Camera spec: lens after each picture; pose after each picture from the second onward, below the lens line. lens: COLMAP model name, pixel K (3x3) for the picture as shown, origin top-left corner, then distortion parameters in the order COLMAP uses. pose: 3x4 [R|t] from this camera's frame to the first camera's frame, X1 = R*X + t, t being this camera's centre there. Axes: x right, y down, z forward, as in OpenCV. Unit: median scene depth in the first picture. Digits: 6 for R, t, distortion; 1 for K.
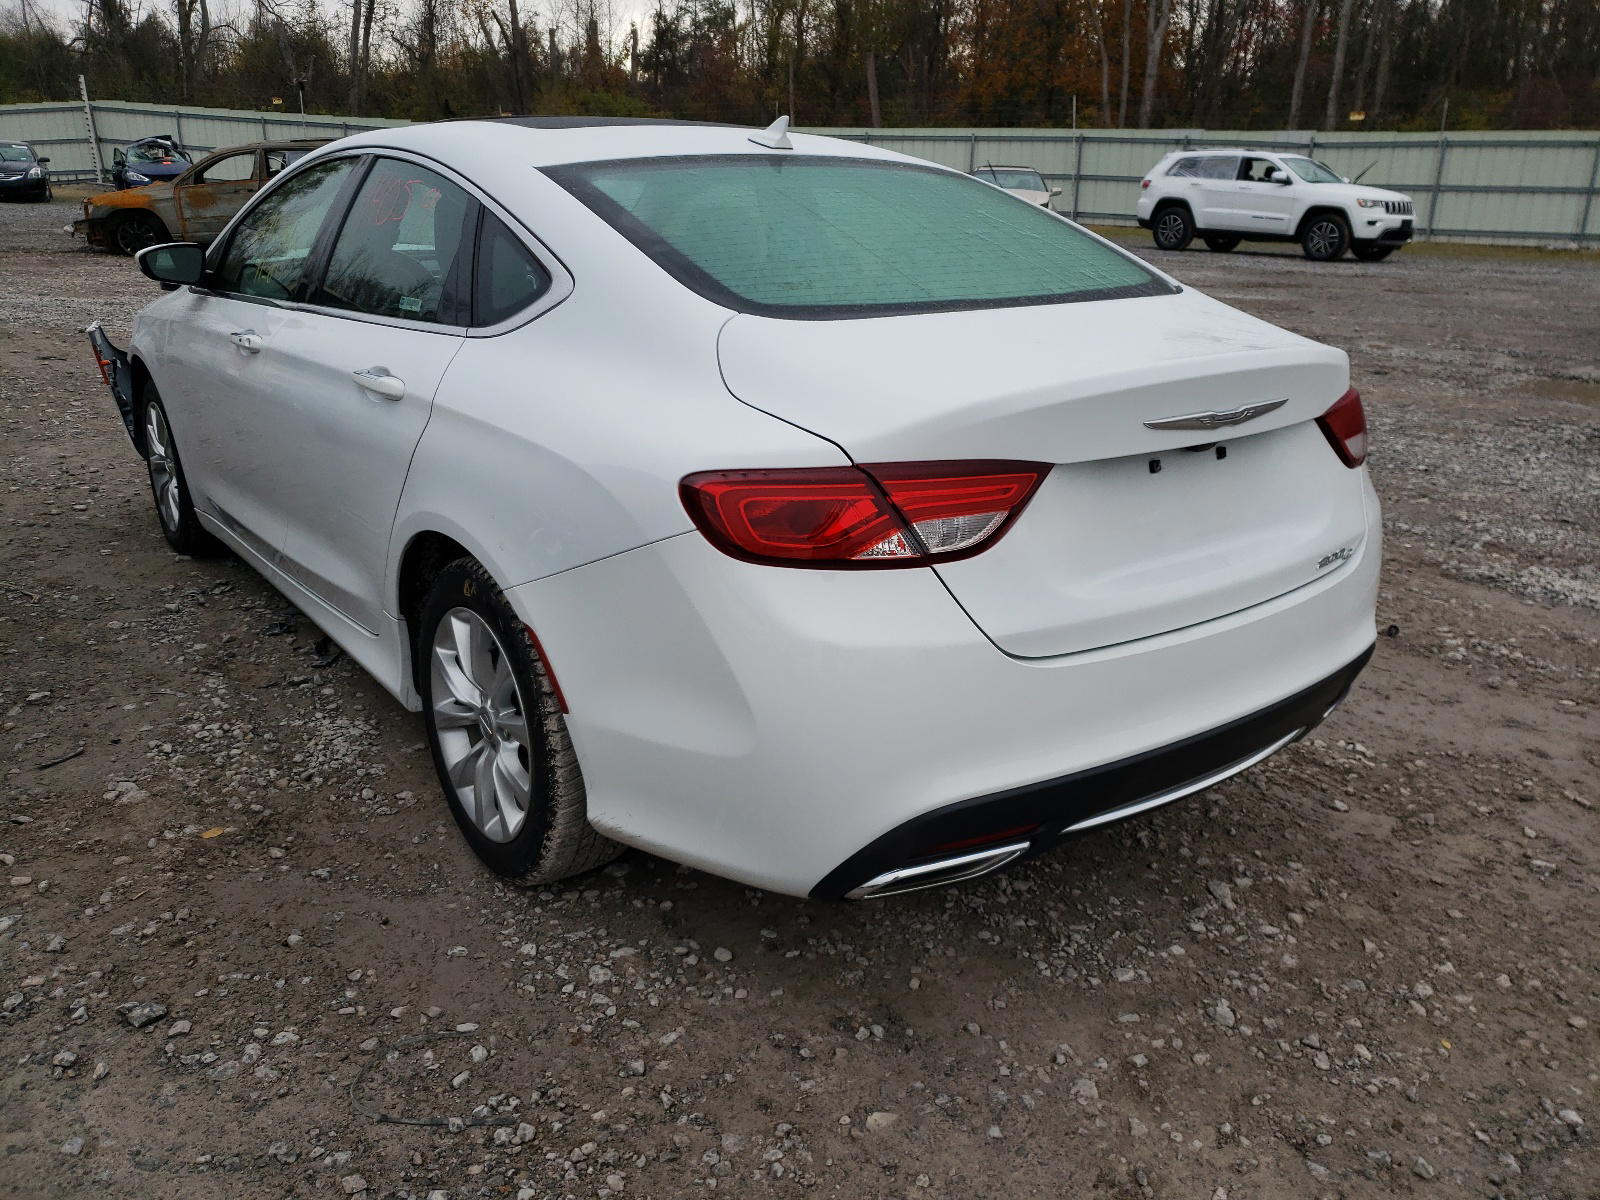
lens RADIAL K [[1202.6, 0, 804.6], [0, 1202.6, 592.7], [0, 0, 1]] dist [0.004558, 0.000450]
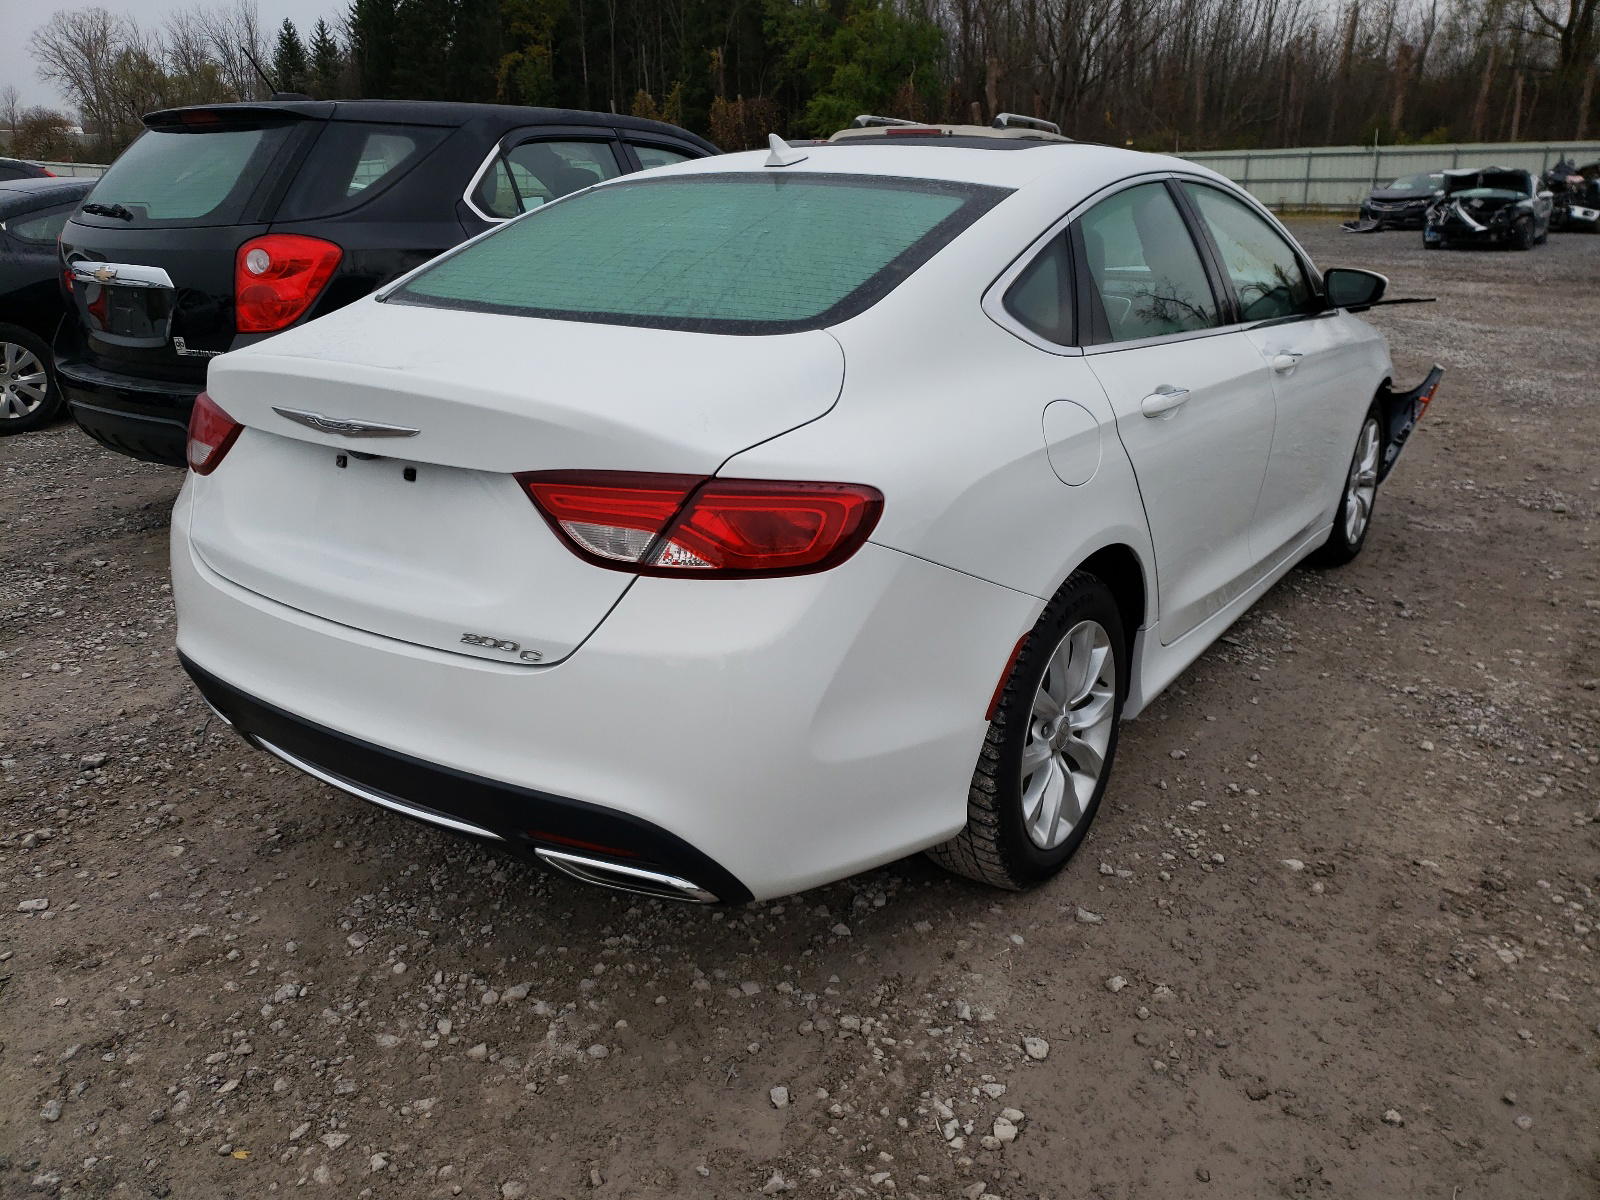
lens RADIAL K [[1202.6, 0, 804.3], [0, 1202.6, 607.3], [0, 0, 1]] dist [0.004558, 0.000450]
pose [[0.331153, 0.301801, -0.894010, 1.156791], [-0.312365, 0.929110, 0.197946, -0.265282], [0.890374, 0.213707, 0.401949, 0.794702]]
